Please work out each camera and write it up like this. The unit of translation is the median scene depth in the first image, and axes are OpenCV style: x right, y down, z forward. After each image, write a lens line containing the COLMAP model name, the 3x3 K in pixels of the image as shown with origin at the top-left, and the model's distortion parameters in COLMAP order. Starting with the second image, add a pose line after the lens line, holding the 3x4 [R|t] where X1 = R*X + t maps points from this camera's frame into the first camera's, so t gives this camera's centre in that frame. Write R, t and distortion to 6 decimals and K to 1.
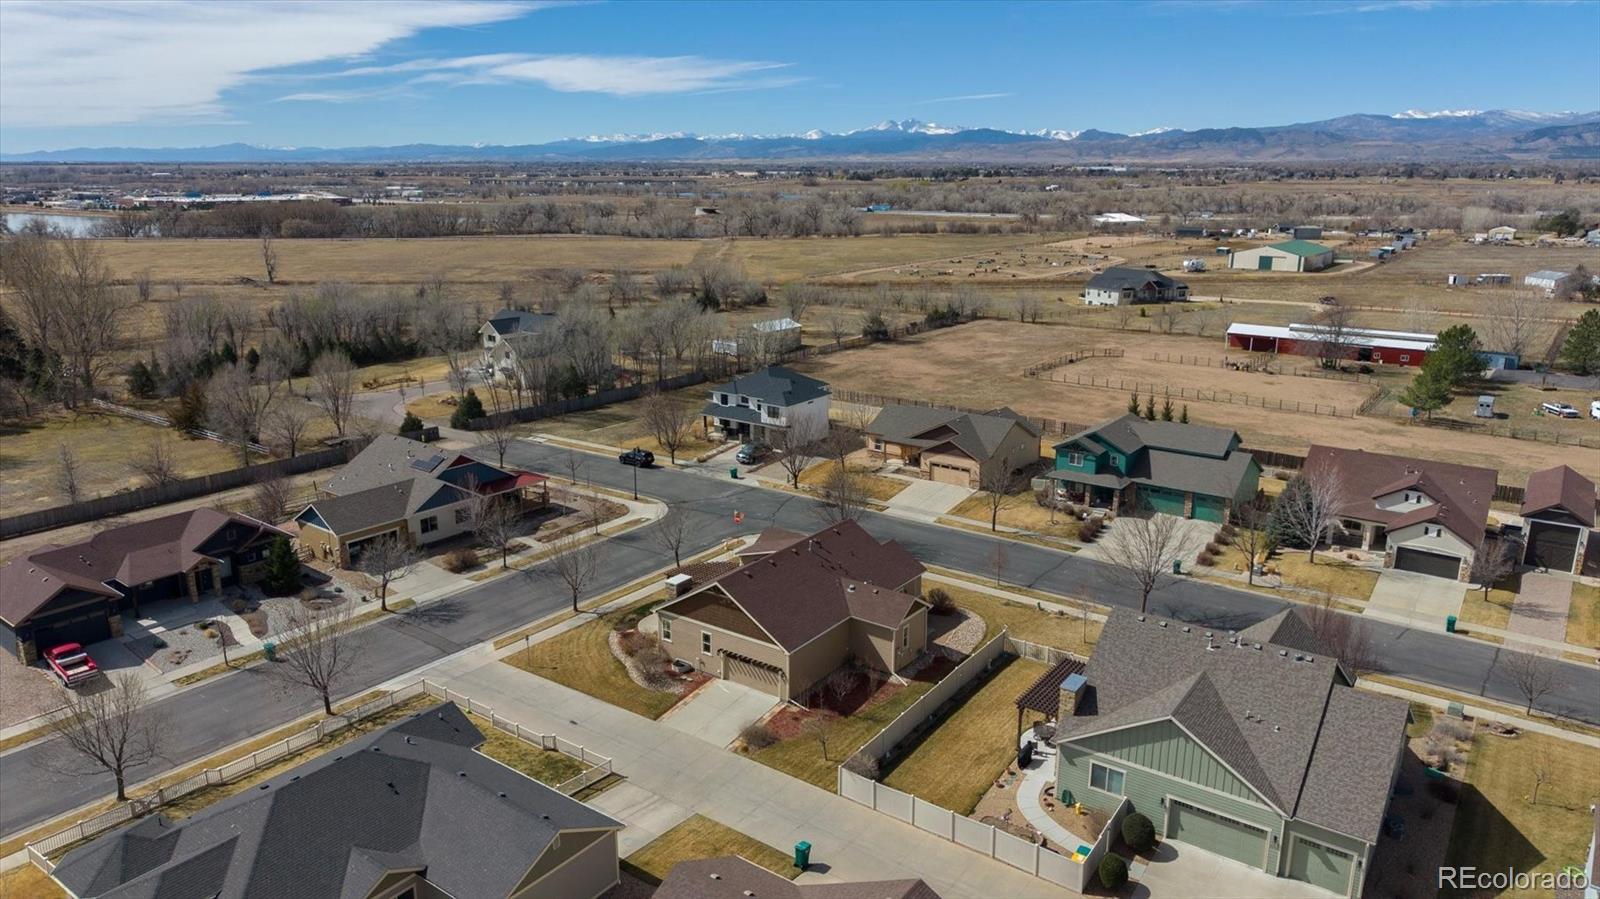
lens RADIAL K [[1046.8, 0, 795.0], [0, 1046.8, 446.4], [0, 0, 1]] dist [0.025800, -0.017610]
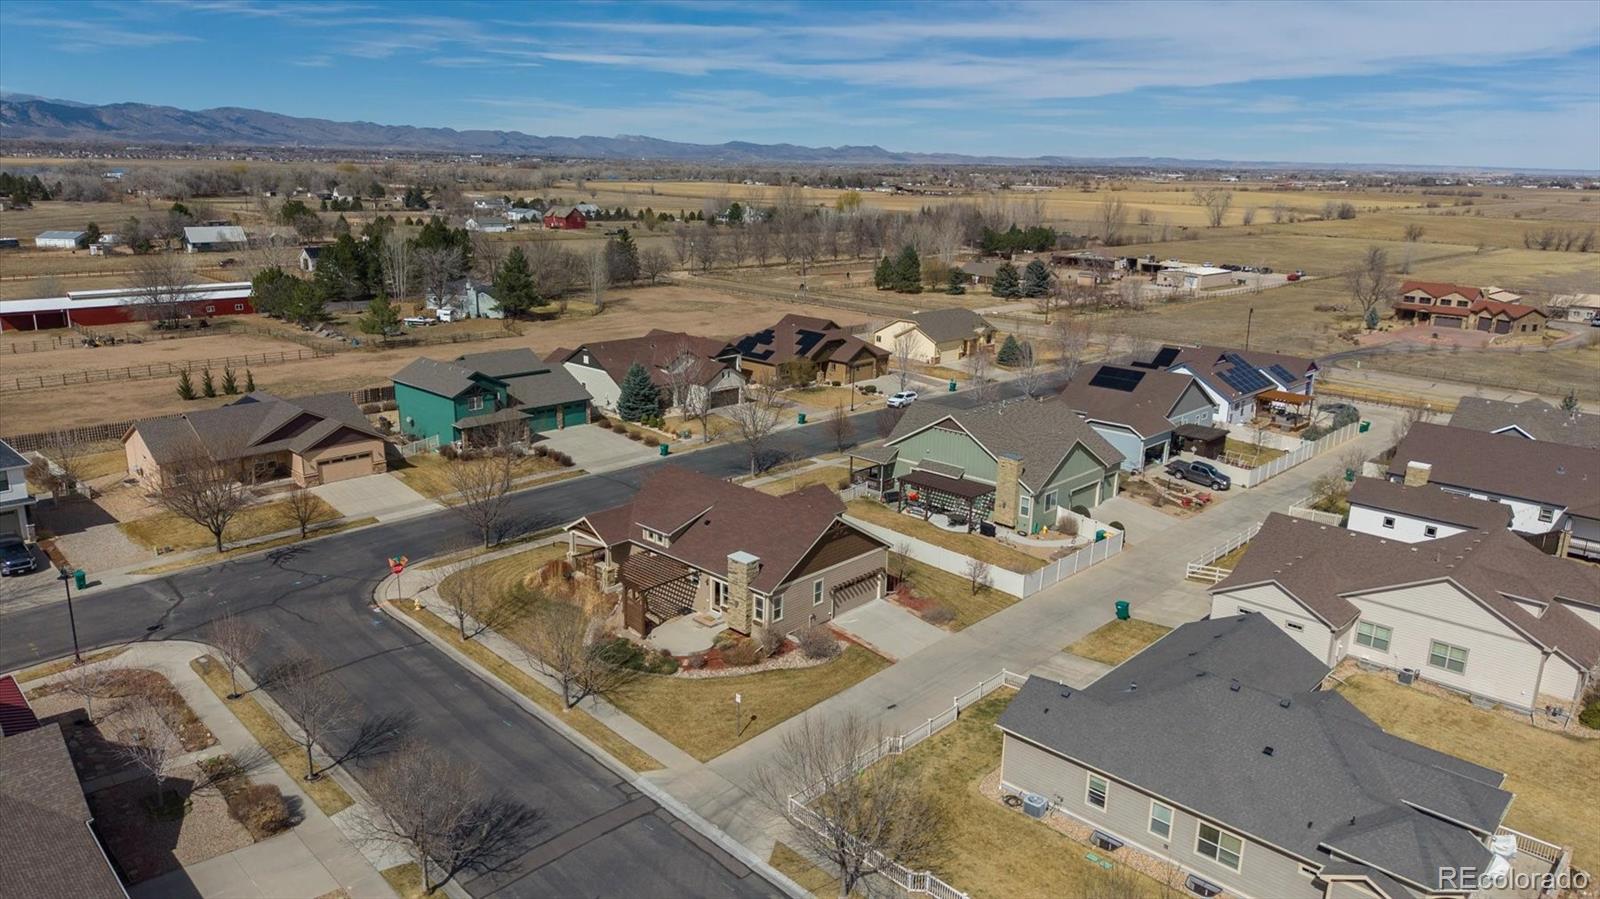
lens RADIAL K [[1046.8, 0, 802.4], [0, 1046.8, 443.4], [0, 0, 1]] dist [0.025800, -0.017610]
pose [[0.148017, -0.253968, 0.955820, -0.603352], [0.231645, 0.948484, 0.216146, -0.090176], [-0.961474, 0.189418, 0.199222, 0.518417]]
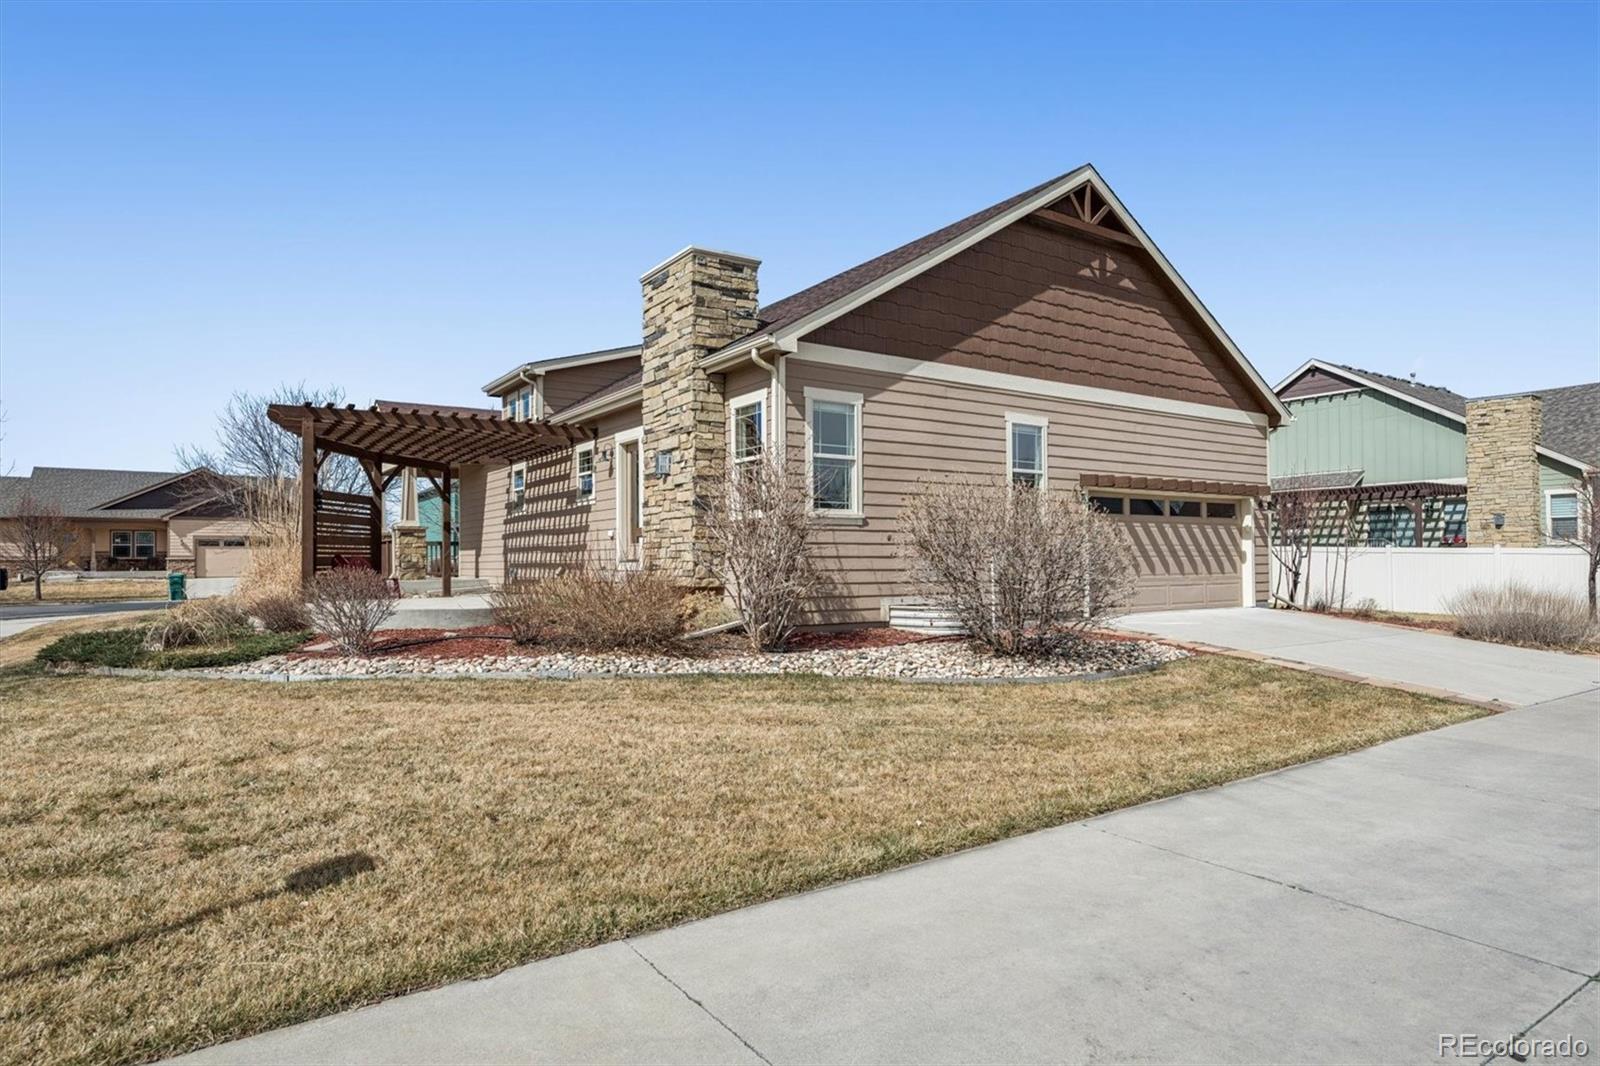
lens RADIAL K [[907.4, 0, 804.8], [0, 907.4, 549.1], [0, 0, 1]] dist [0.001110, 0.001830]
pose [[0.345429, 0.002443, 0.938442, -0.182938], [0.238200, 0.967019, -0.090196, 0.135477], [-0.907711, 0.254693, 0.333454, 0.632700]]
